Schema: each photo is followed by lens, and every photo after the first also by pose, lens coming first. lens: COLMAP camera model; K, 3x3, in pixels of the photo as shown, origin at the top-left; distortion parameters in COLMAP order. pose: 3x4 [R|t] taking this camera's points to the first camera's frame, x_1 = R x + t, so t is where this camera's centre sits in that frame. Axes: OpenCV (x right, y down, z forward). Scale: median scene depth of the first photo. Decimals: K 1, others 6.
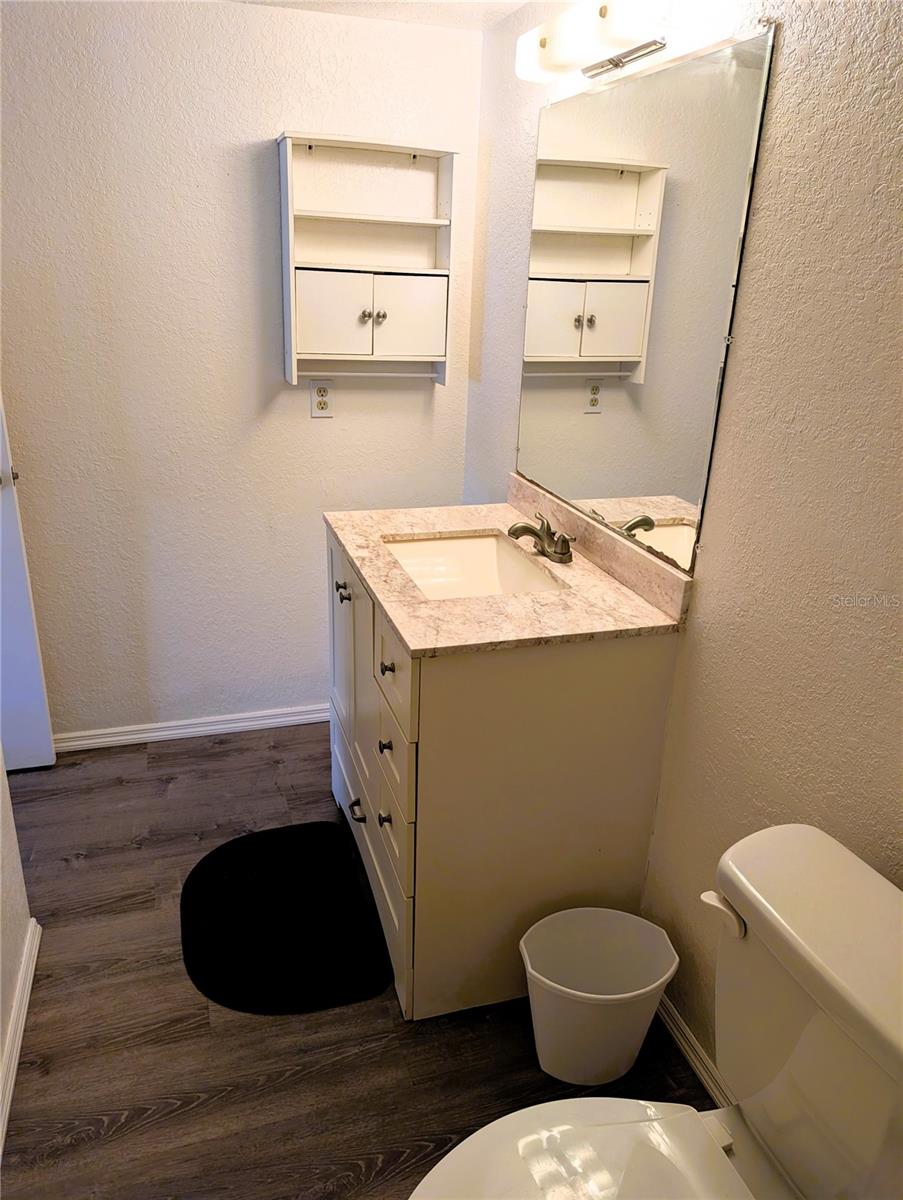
lens RADIAL K [[869.1, 0, 451.5], [0, 869.1, 593.3], [0, 0, 1]] dist [0.062076, -0.115488]
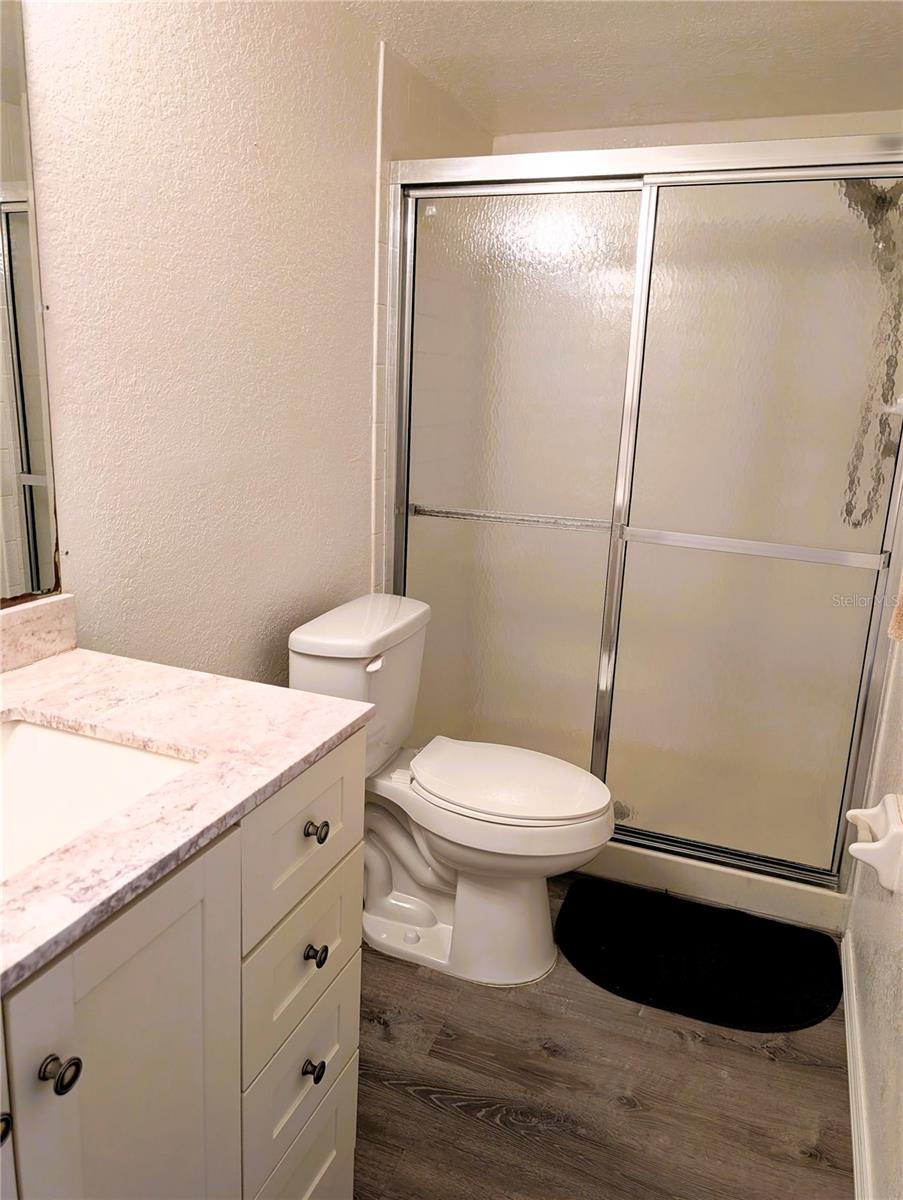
lens RADIAL K [[852.4, 0, 453.1], [0, 852.4, 578.7], [0, 0, 1]] dist [-0.004074, -0.000997]
pose [[-0.773721, -0.205607, 0.599234, -0.499494], [0.155552, 0.855261, 0.494300, -0.374081], [-0.614133, 0.475663, -0.629751, 1.275890]]
